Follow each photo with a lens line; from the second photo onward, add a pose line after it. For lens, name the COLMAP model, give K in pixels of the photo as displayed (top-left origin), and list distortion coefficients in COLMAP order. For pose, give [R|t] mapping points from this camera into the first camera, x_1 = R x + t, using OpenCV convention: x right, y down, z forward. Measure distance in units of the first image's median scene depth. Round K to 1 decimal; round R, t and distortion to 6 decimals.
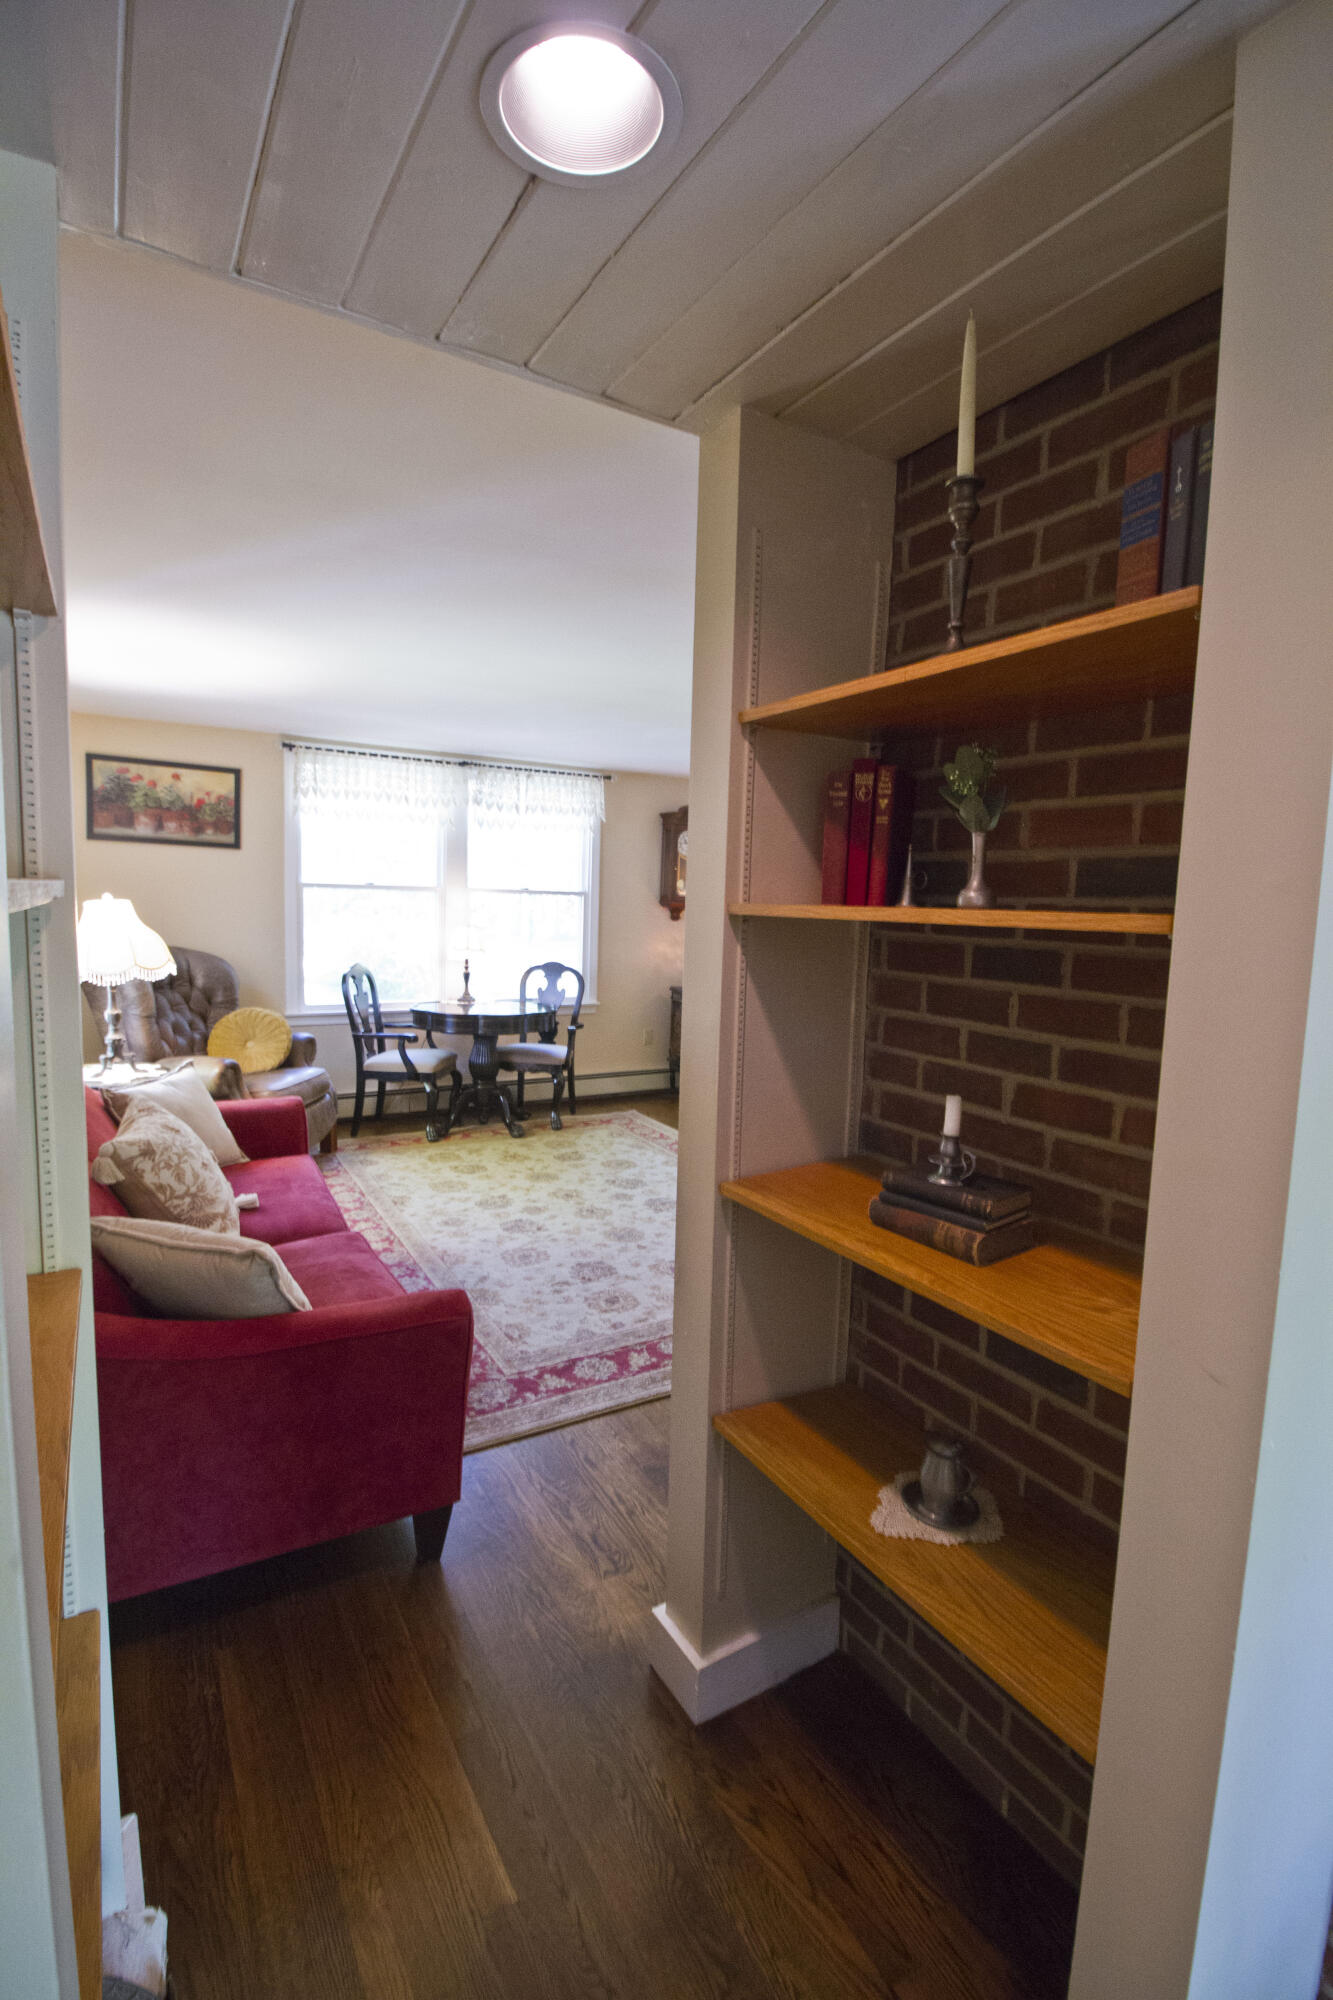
lens RADIAL K [[925.7, 0, 654.8], [0, 925.7, 993.5], [0, 0, 1]] dist [-0.001109, -0.011789]
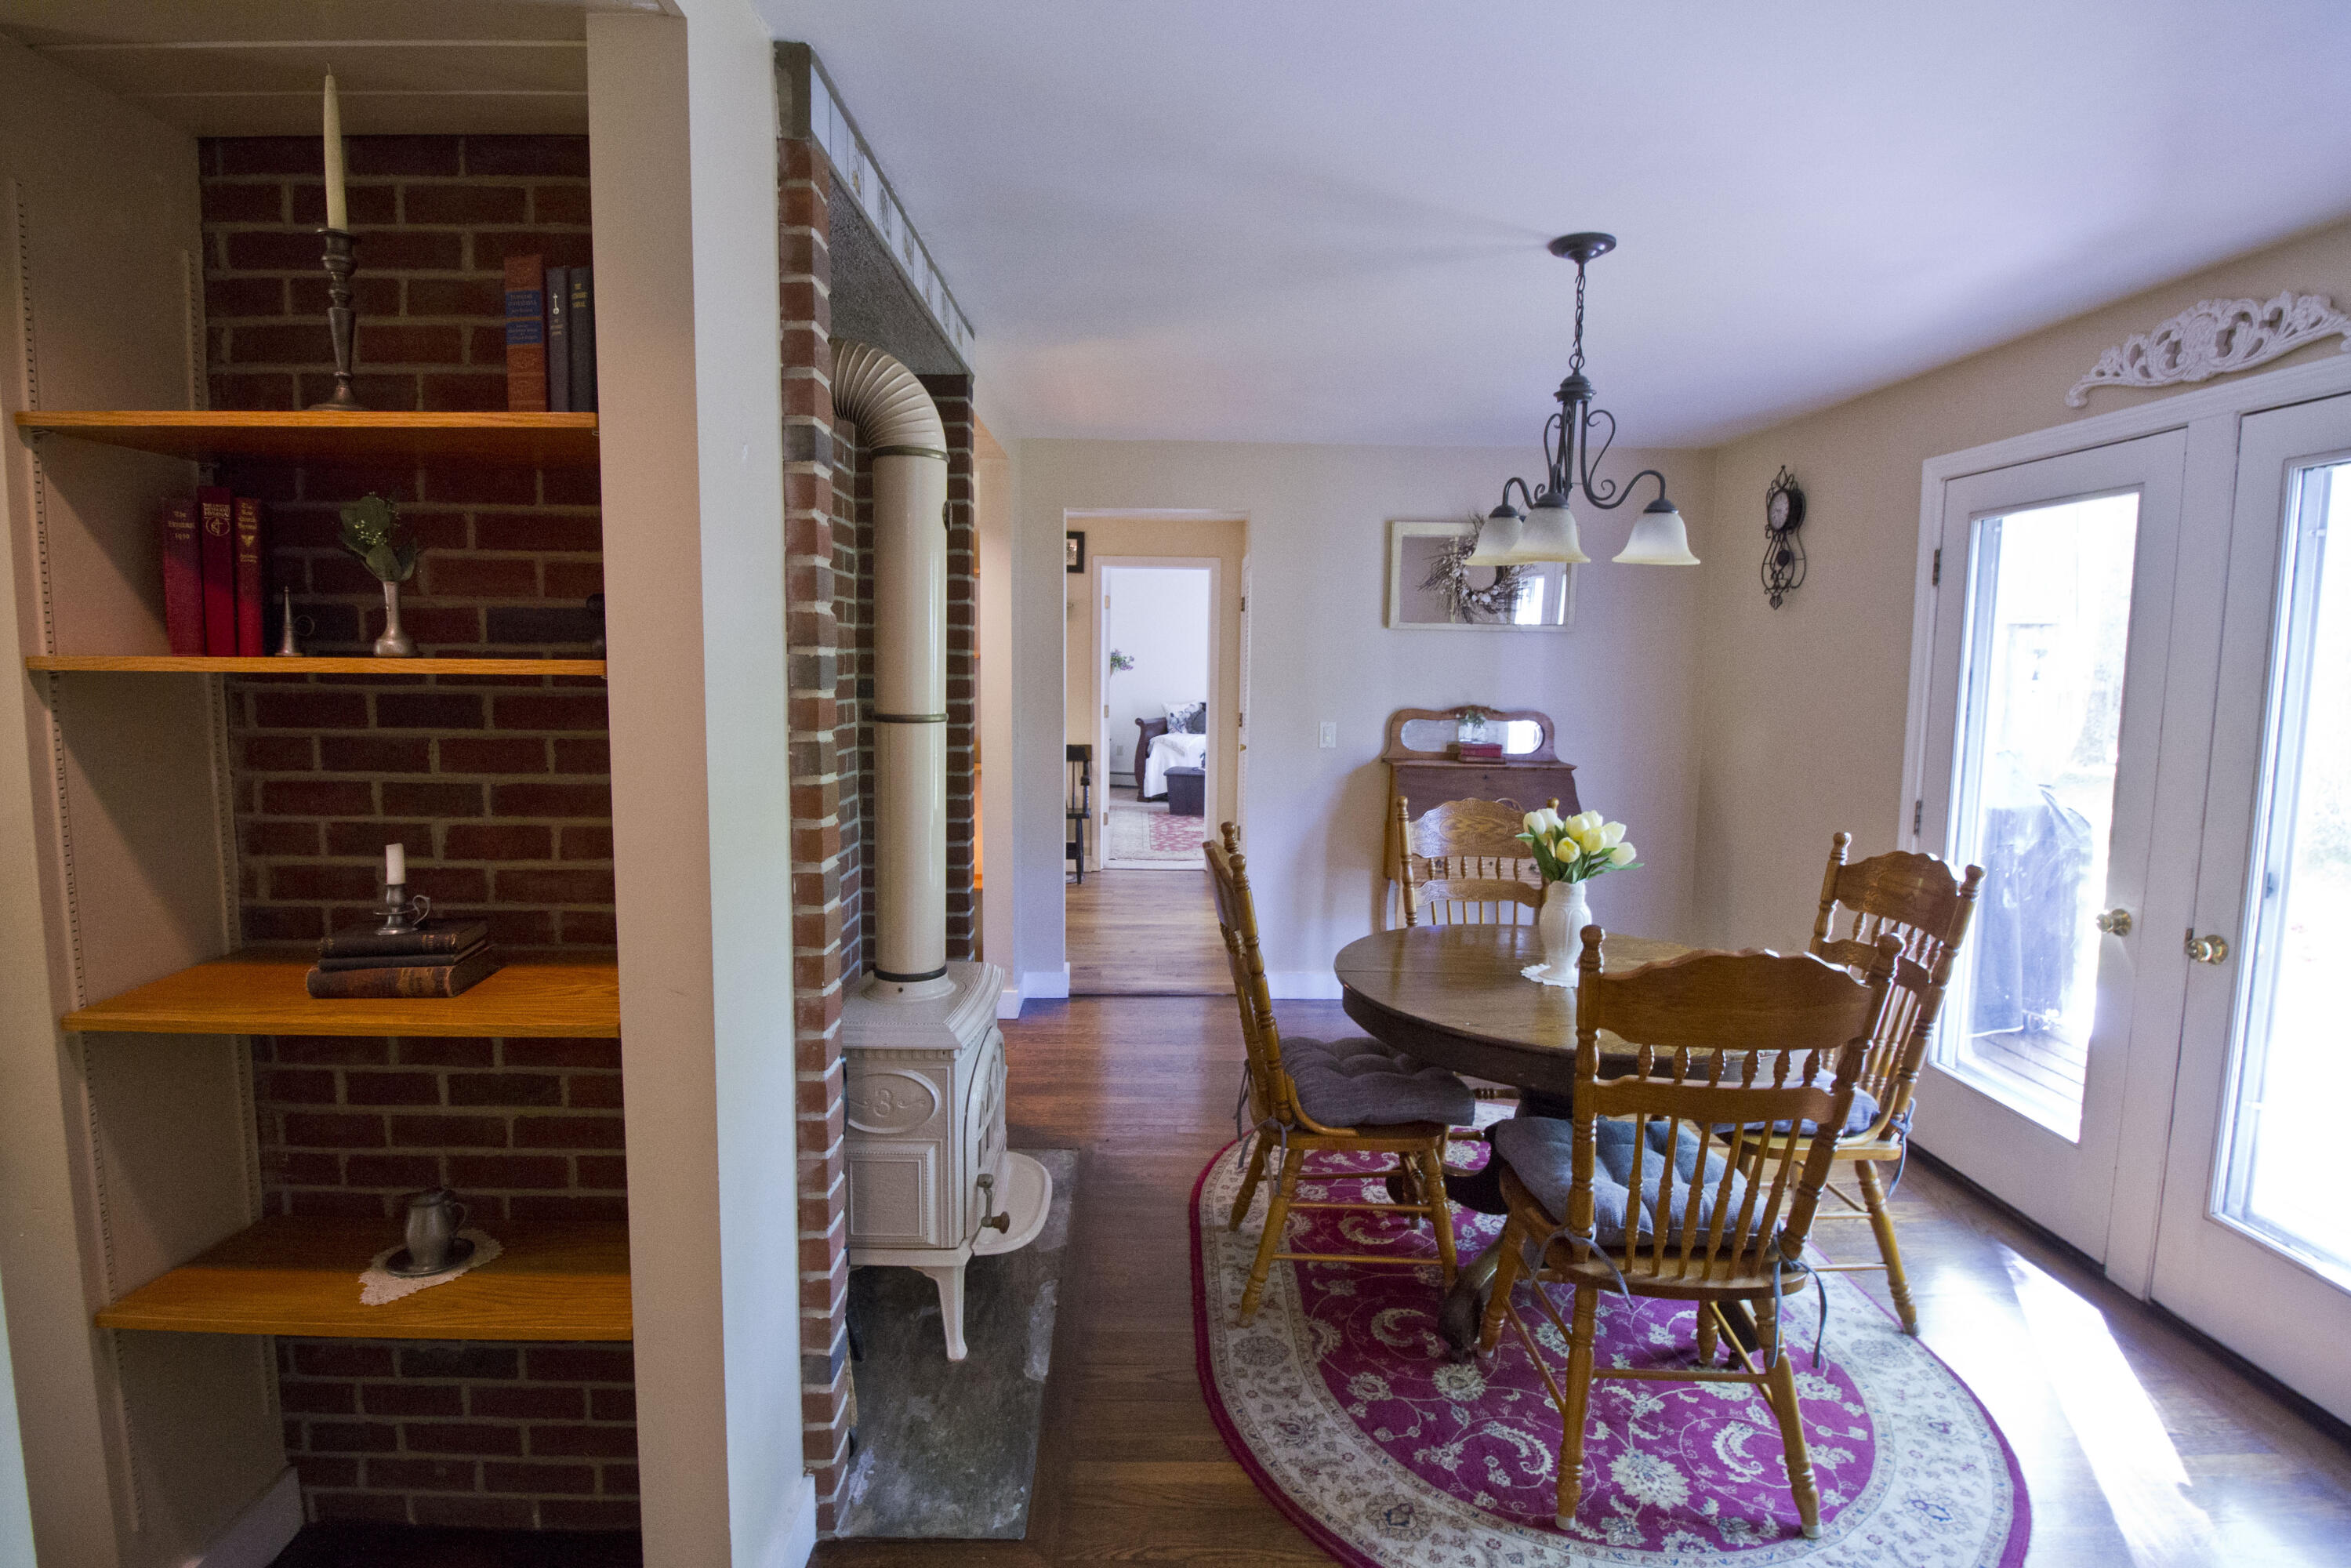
lens RADIAL K [[1088.2, 0, 1167.2], [0, 1088.2, 780.3], [0, 0, 1]] dist [-0.001109, -0.011789]
pose [[0.484665, -0.119875, 0.866447, -0.074721], [0.087525, 0.992239, 0.088319, 0.003006], [-0.870310, 0.033031, 0.491396, -0.081674]]
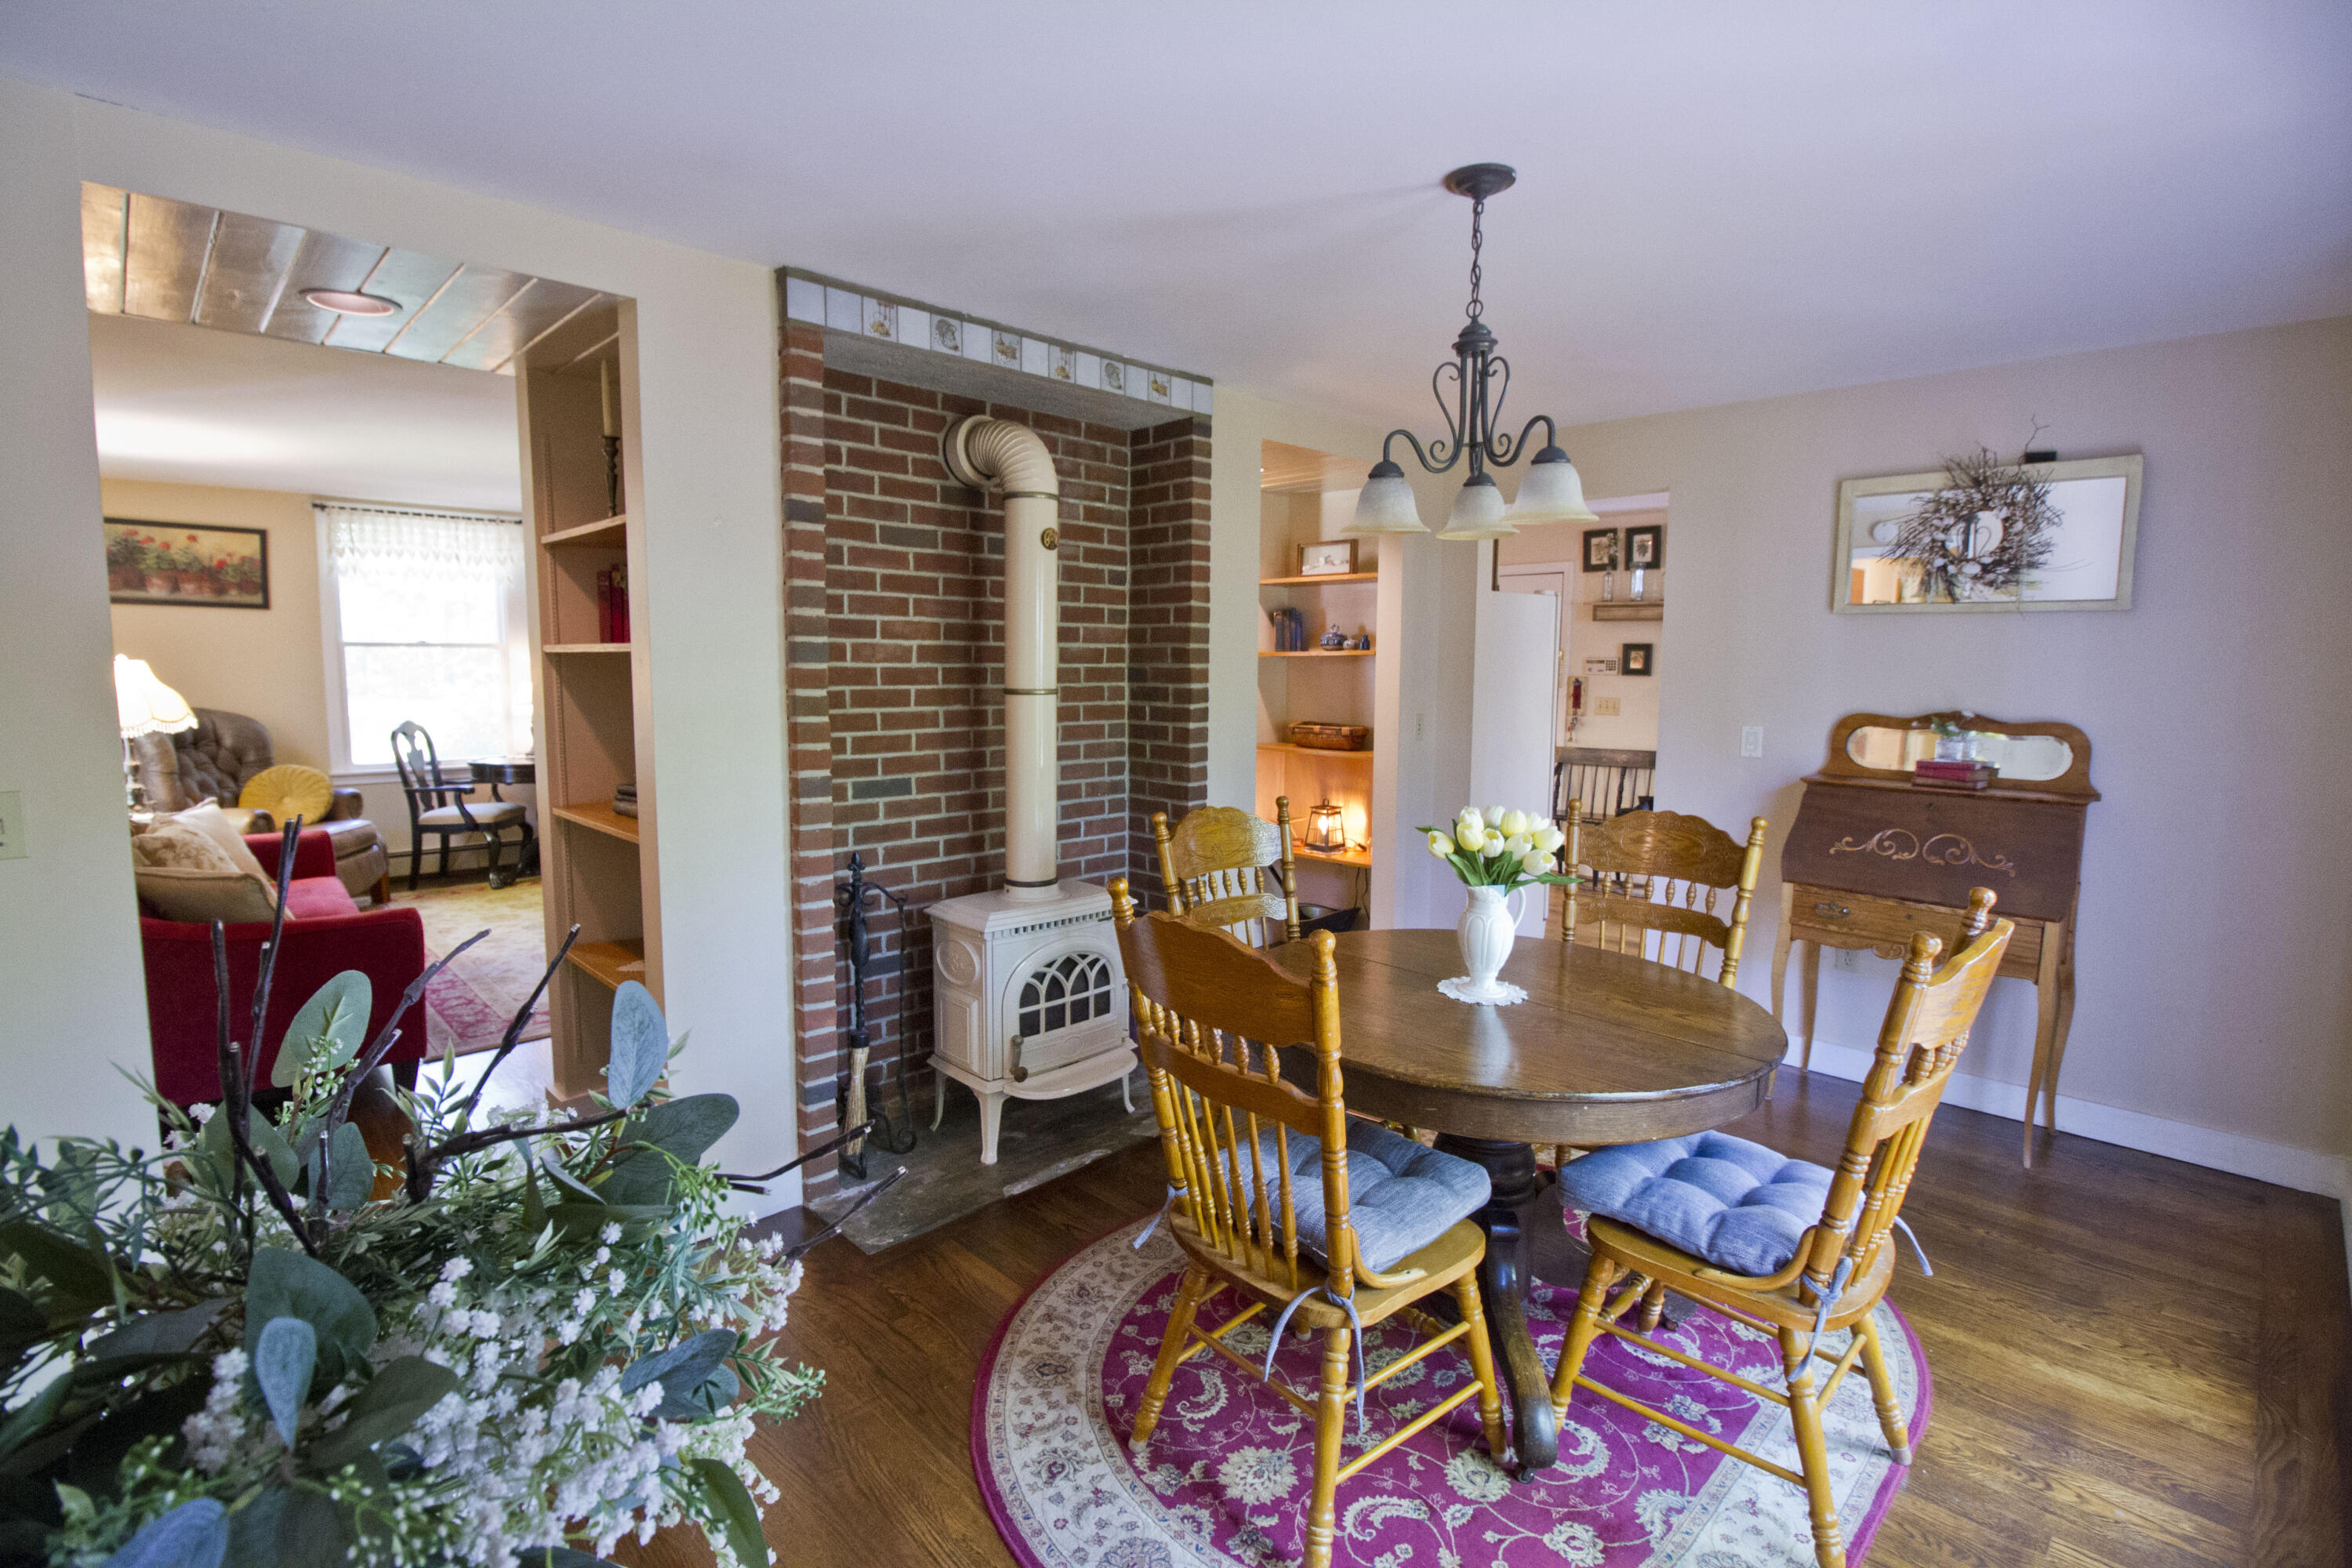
lens RADIAL K [[1088.6, 0, 1161.9], [0, 1088.6, 762.5], [0, 0, 1]] dist [-0.001109, -0.011789]
pose [[0.970711, -0.044498, 0.236092, 0.248218], [0.044885, 0.998985, 0.003736, 0.058622], [-0.236019, 0.006970, 0.971723, -0.440299]]
